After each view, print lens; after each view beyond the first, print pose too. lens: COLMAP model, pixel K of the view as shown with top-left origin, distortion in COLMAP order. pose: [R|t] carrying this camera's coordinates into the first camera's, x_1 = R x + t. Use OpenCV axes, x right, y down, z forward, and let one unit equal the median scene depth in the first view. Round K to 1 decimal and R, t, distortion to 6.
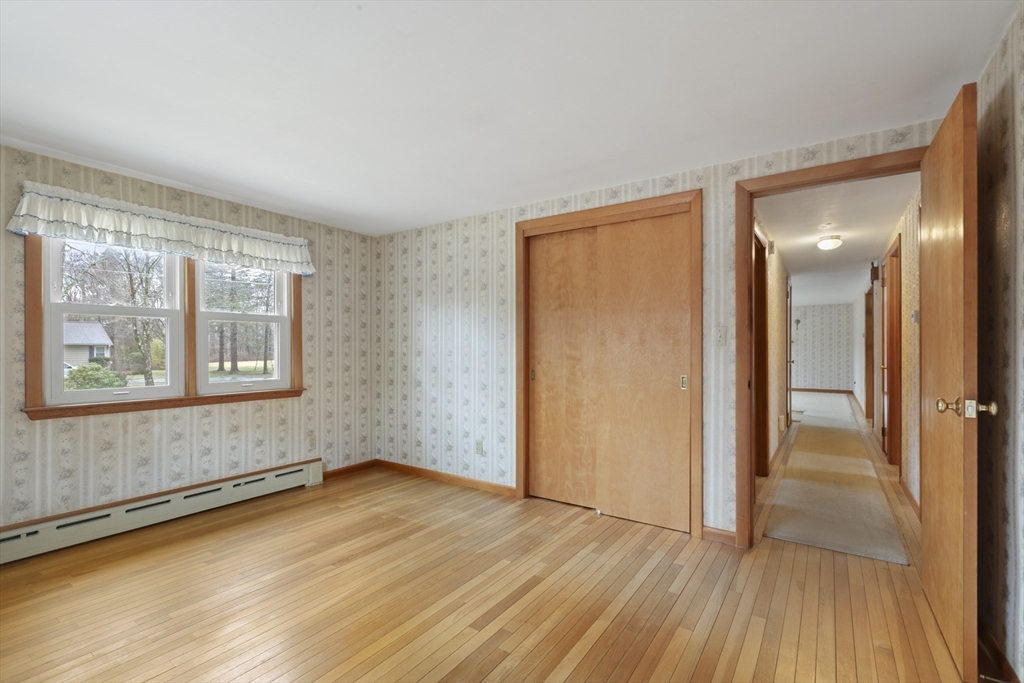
lens RADIAL K [[461.7, 0, 511.1], [0, 461.7, 347.3], [0, 0, 1]] dist [0.004863, -0.001670]
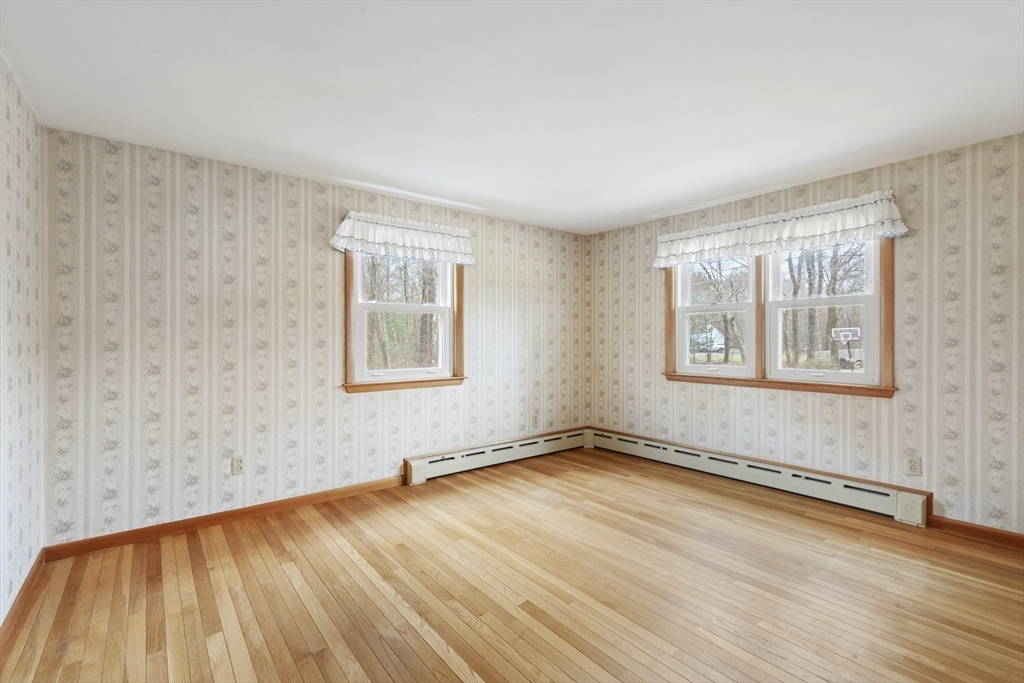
lens RADIAL K [[461.7, 0, 511.3], [0, 461.7, 339.6], [0, 0, 1]] dist [0.004863, -0.001670]
pose [[-0.296626, 0.005658, -0.954977, 0.523139], [0.008822, 0.999956, 0.003185, 0.002444], [0.954953, -0.007480, -0.296663, 0.726585]]
